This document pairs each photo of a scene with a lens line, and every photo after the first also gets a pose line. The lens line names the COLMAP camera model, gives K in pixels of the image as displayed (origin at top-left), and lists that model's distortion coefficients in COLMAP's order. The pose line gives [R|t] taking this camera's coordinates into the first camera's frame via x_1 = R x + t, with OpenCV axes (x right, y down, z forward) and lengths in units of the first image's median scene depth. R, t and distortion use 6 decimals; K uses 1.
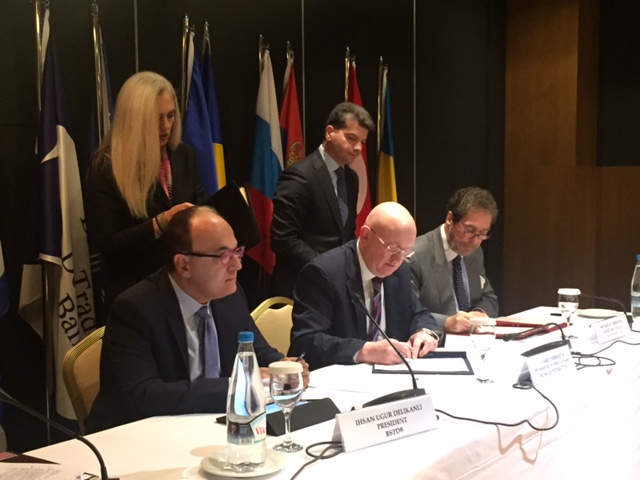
lens RADIAL K [[850.9, 0, 315.8], [0, 850.9, 235.1], [0, 0, 1]] dist [0.027812, 0.000000]
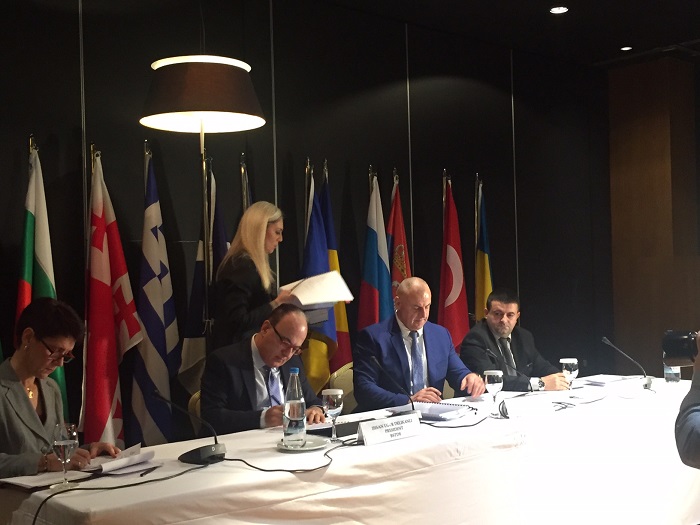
lens RADIAL K [[945.8, 0, 352.7], [0, 945.8, 263.6], [0, 0, 1]] dist [-0.013644, 0.000000]
pose [[0.984128, -0.002934, -0.177434, 0.219752], [-0.007103, 0.998411, -0.055906, -0.002065], [0.177316, 0.056279, 0.982544, -0.563162]]
